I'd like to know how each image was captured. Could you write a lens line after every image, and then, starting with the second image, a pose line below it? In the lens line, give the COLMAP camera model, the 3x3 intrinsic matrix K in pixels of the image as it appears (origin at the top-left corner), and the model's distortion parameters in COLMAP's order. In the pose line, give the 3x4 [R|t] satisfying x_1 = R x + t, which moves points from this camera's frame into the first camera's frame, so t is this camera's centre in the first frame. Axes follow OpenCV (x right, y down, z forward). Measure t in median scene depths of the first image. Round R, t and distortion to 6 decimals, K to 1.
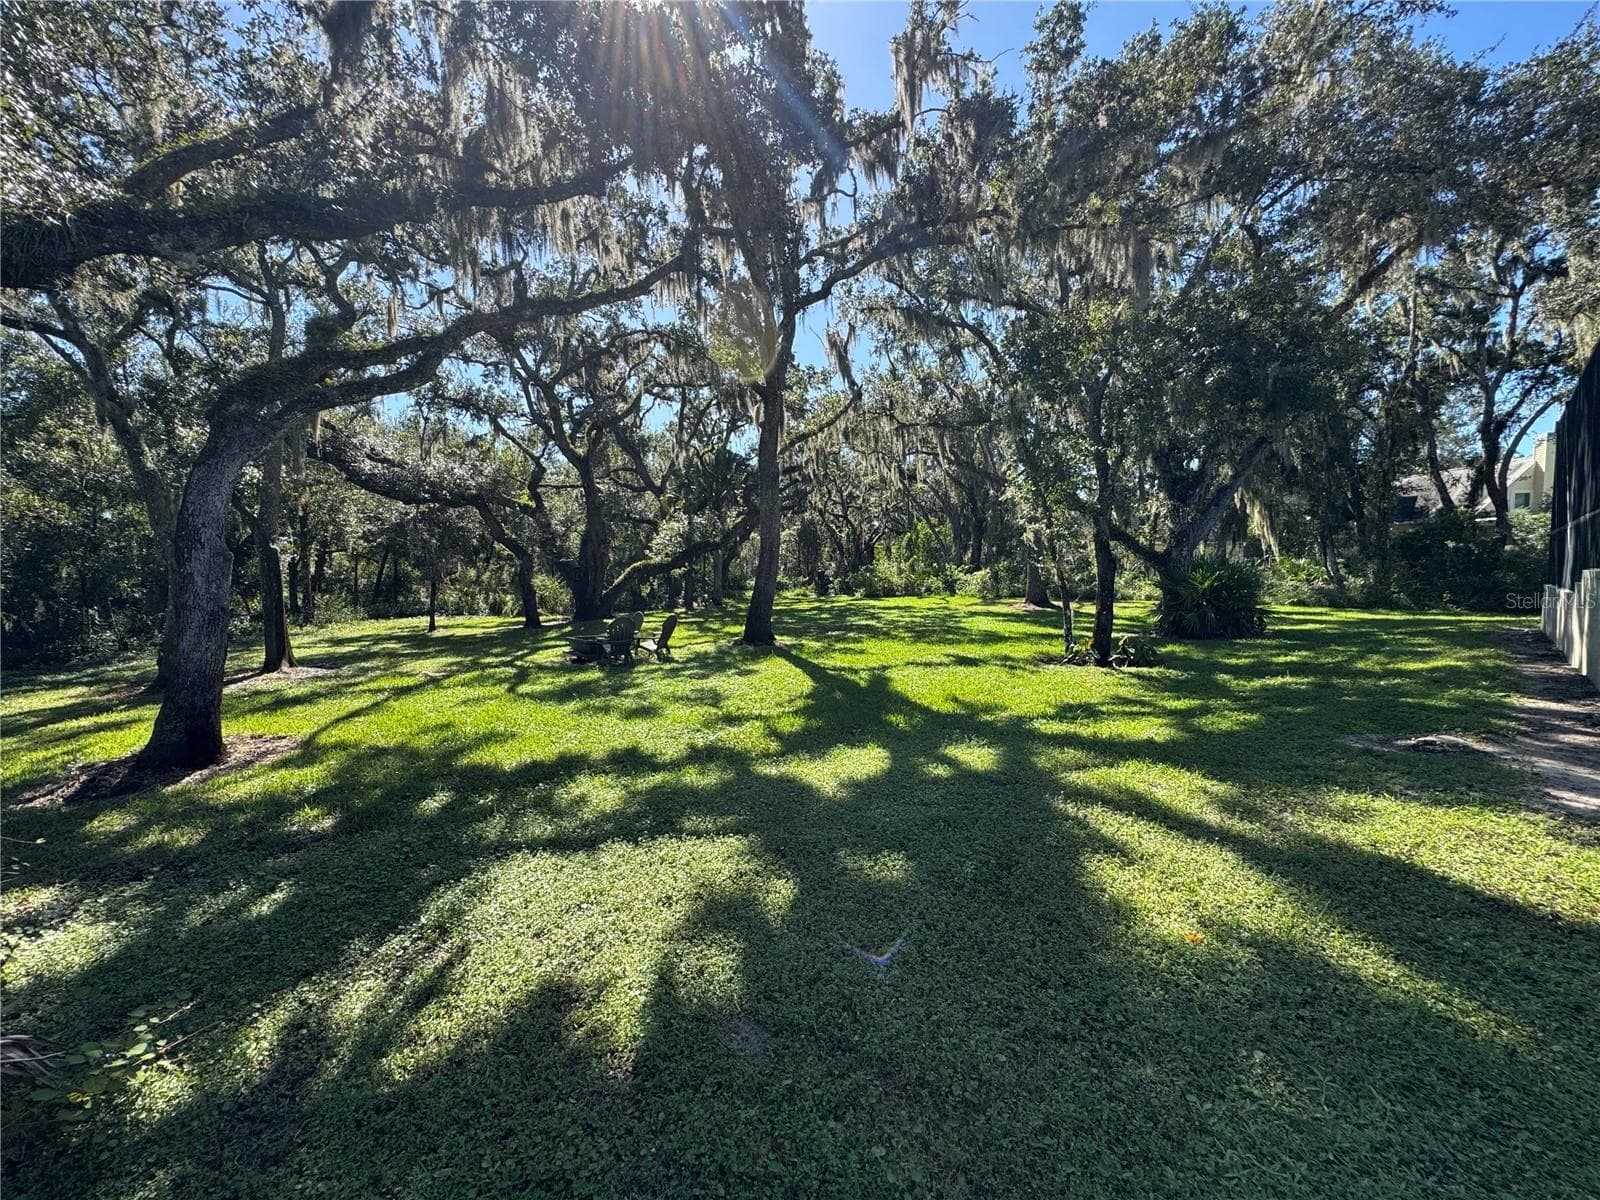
lens RADIAL K [[627.6, 0, 800.5], [0, 627.6, 603.6], [0, 0, 1]] dist [0.000332, 0.000258]
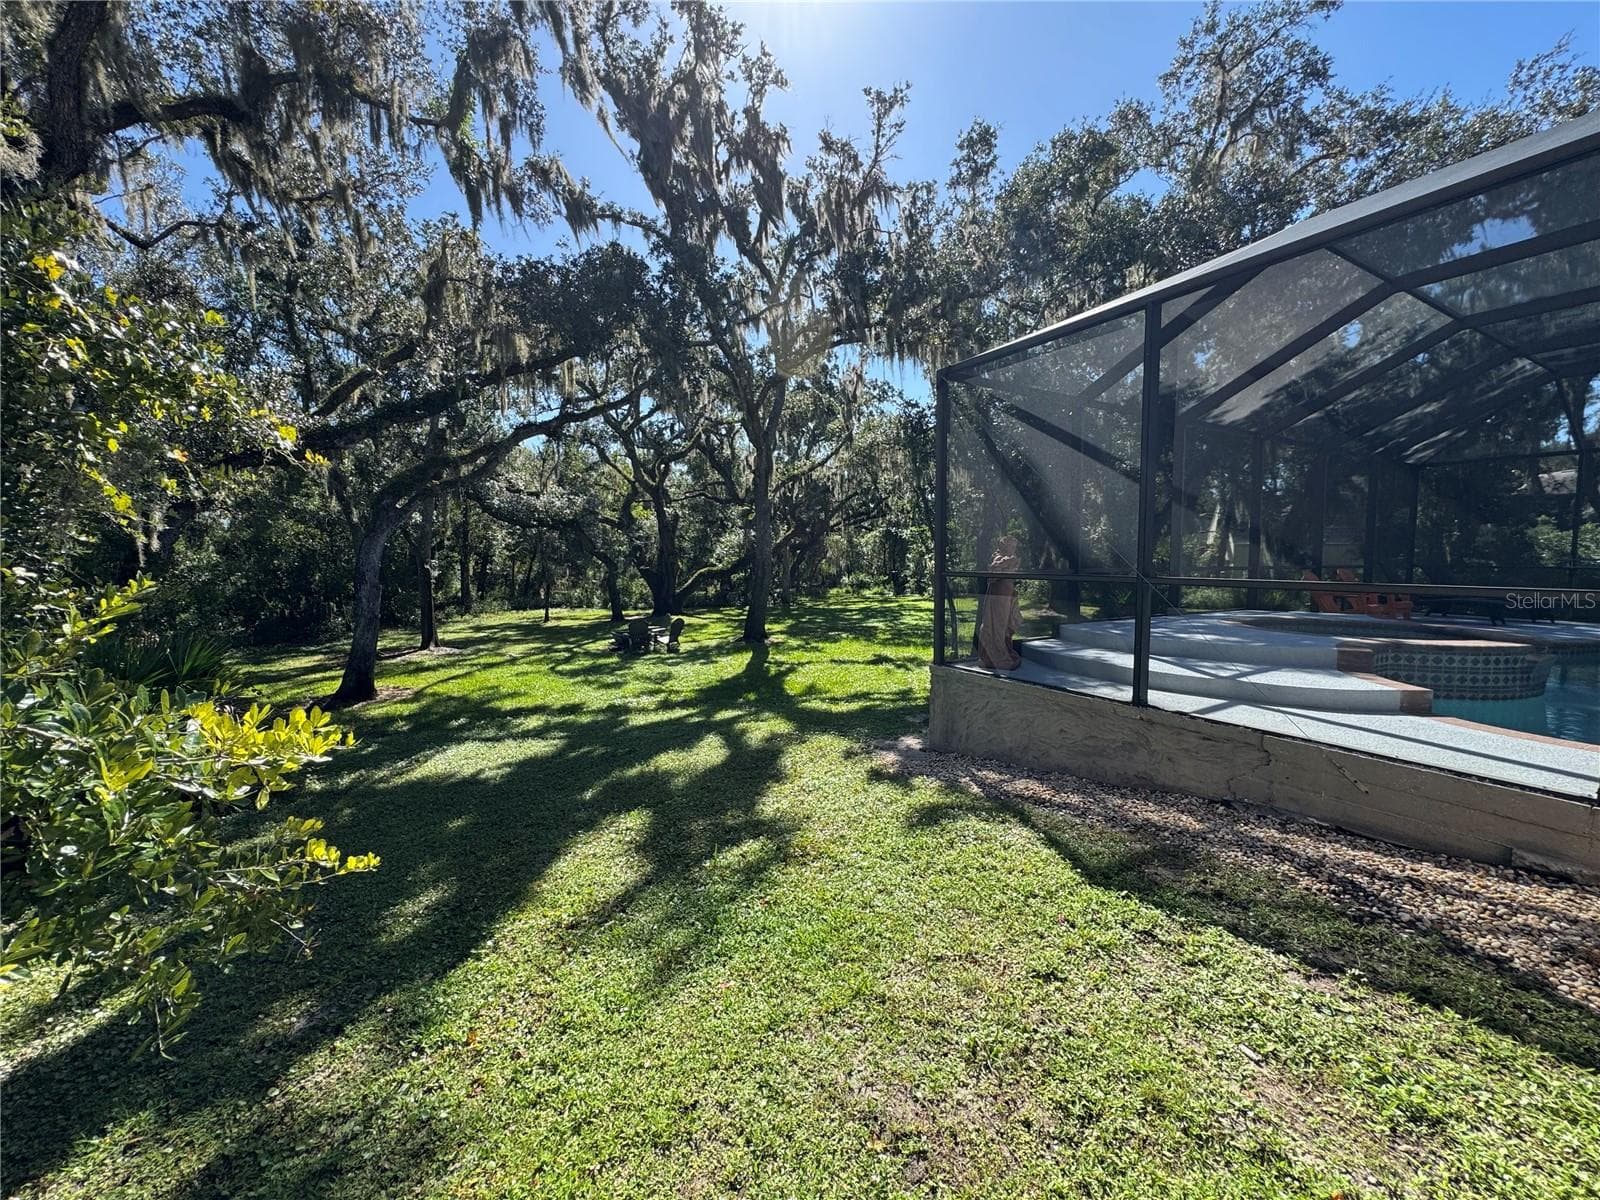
lens RADIAL K [[627.6, 0, 799.6], [0, 627.6, 595.2], [0, 0, 1]] dist [0.000332, 0.000258]
pose [[0.976117, 0.015645, -0.216682, 0.387728], [-0.015546, 0.999877, 0.002158, -0.042110], [0.216689, 0.001262, 0.976240, -0.295123]]
